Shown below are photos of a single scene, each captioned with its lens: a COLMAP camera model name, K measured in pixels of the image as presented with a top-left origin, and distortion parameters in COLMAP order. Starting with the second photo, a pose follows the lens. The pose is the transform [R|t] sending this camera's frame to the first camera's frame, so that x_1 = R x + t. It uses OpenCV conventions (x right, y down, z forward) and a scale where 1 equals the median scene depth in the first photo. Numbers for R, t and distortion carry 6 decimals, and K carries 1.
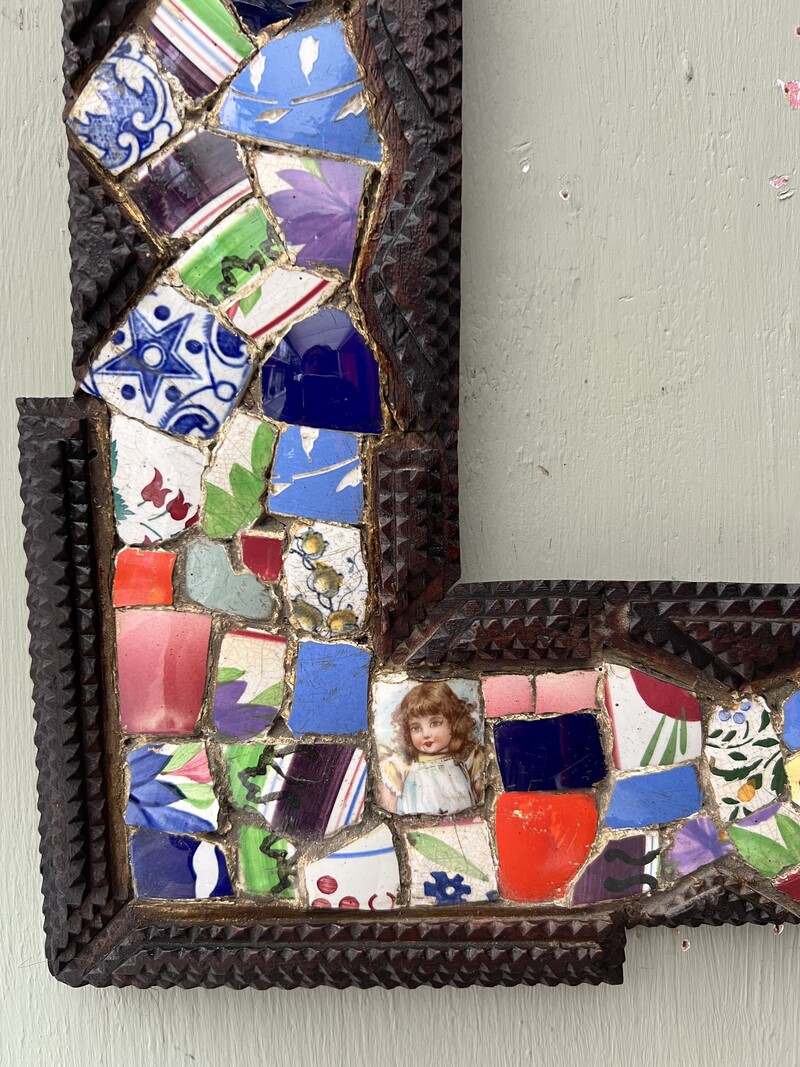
lens RADIAL K [[805.6, 0, 400.0], [0, 805.6, 536.4], [0, 0, 1]] dist [0.003263, -0.036384]
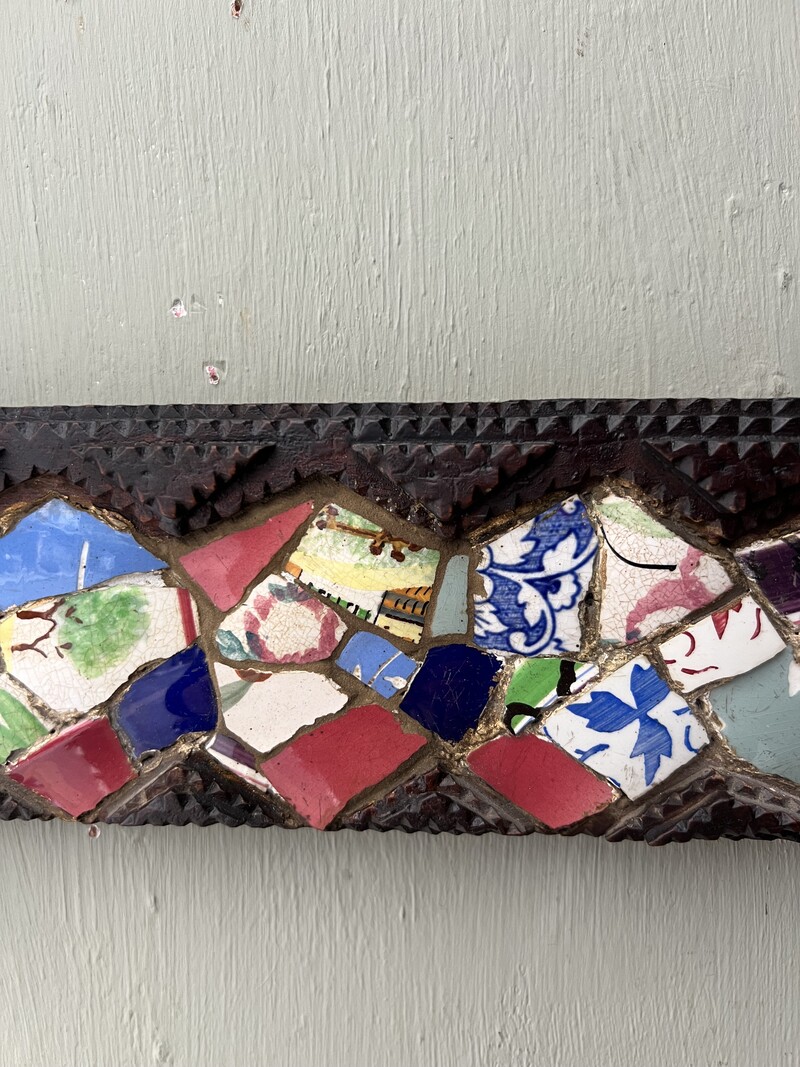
lens RADIAL K [[805.6, 0, 406.5], [0, 805.6, 538.6], [0, 0, 1]] dist [0.003263, -0.036384]
pose [[0.996862, 0.001345, -0.079144, 0.973842], [0.002315, 0.998933, 0.046130, 0.156458], [0.079122, -0.046169, 0.995795, 0.214036]]
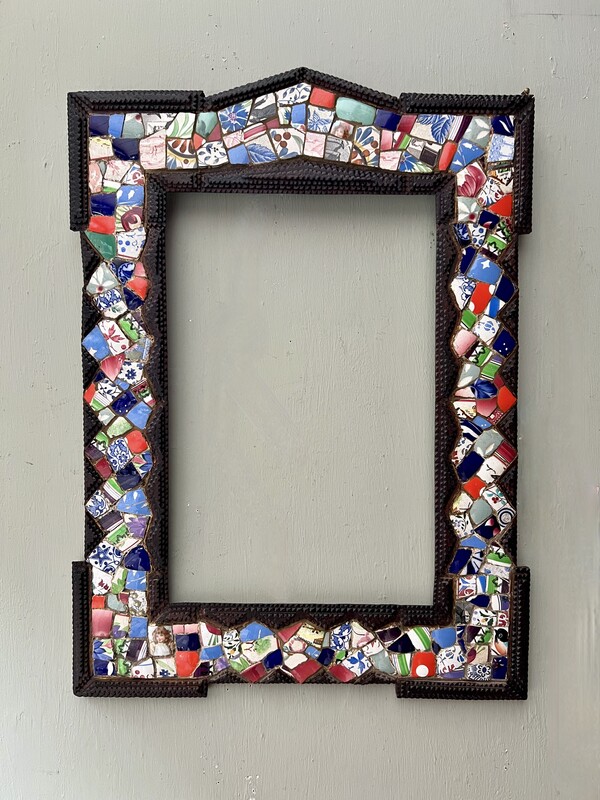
lens RADIAL K [[604.0, 0, 302.9], [0, 604.0, 403.8], [0, 0, 1]] dist [0.003263, -0.036384]
pose [[0.999979, 0.006393, -0.001224, 0.820736], [-0.006472, 0.996486, -0.083503, -0.774522], [0.000686, 0.083509, 0.996507, -2.449054]]
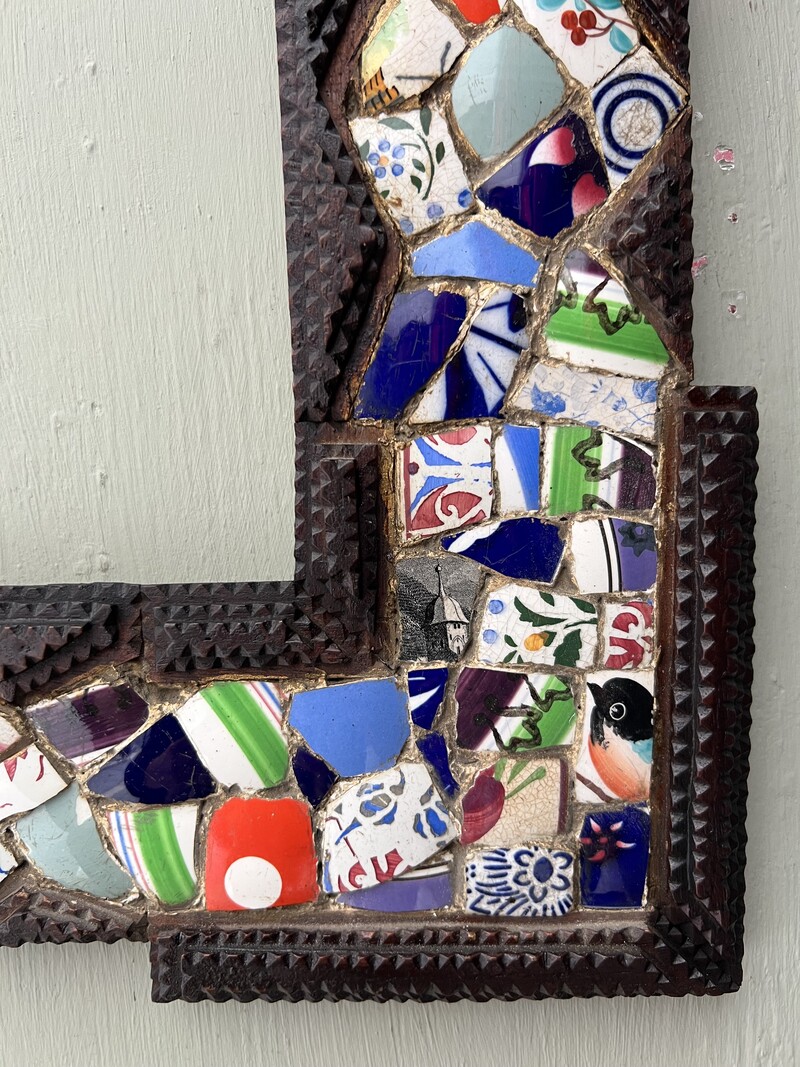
lens RADIAL K [[805.6, 0, 398.2], [0, 805.6, 534.8], [0, 0, 1]] dist [0.003263, -0.036384]
pose [[0.999685, -0.024884, -0.003374, 1.676717], [0.024874, 0.999686, -0.003028, 0.013090], [0.003448, 0.002943, 0.999990, 0.057186]]
